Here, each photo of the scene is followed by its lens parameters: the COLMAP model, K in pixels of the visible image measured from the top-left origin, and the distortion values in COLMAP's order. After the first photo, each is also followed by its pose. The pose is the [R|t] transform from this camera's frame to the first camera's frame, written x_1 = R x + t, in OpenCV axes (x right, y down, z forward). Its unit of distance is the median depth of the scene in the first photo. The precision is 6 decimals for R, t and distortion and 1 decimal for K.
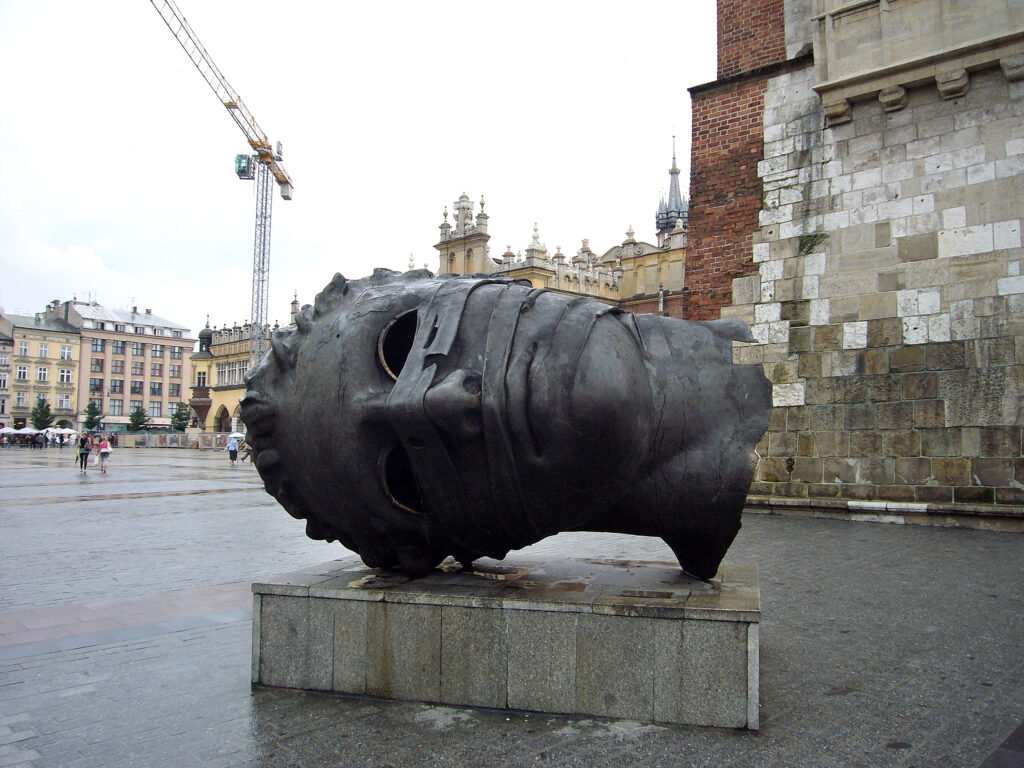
lens RADIAL K [[842.4, 0, 511.9], [0, 842.4, 384.9], [0, 0, 1]] dist [0.003464, 0.003064]
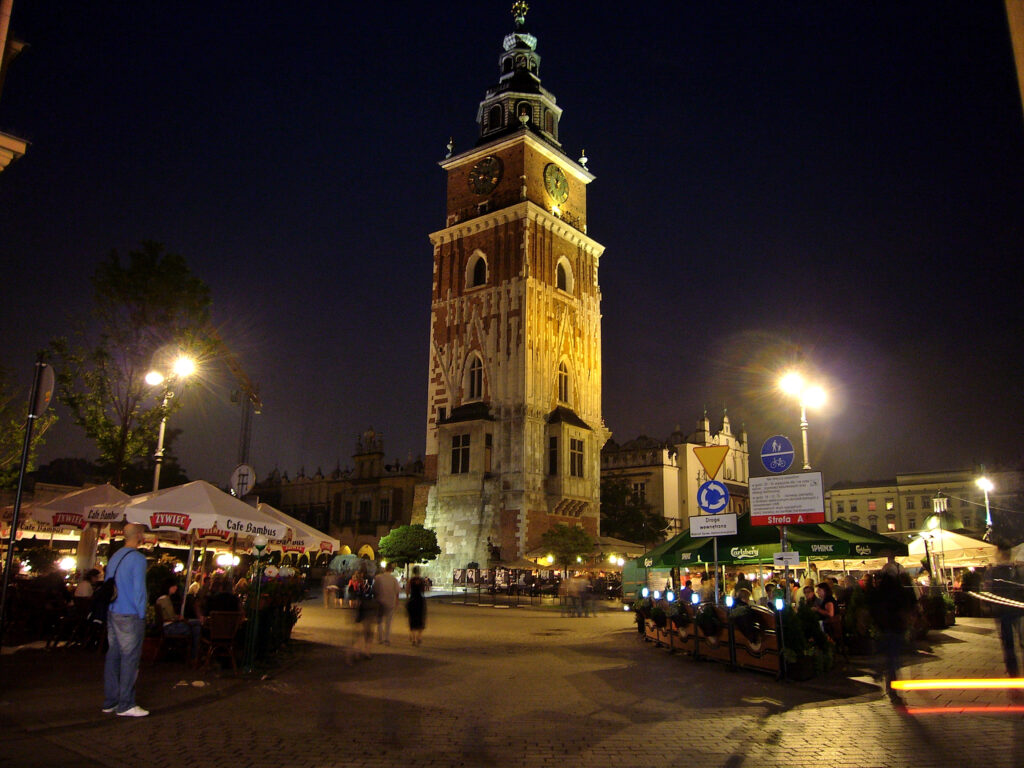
lens RADIAL K [[842.4, 0, 512.9], [0, 842.4, 384.3], [0, 0, 1]] dist [0.003464, 0.003064]
pose [[0.995250, 0.028701, 0.093027, 0.335898], [-0.014761, 0.988995, -0.147209, -0.274790], [-0.096228, 0.145137, 0.984721, -3.543671]]
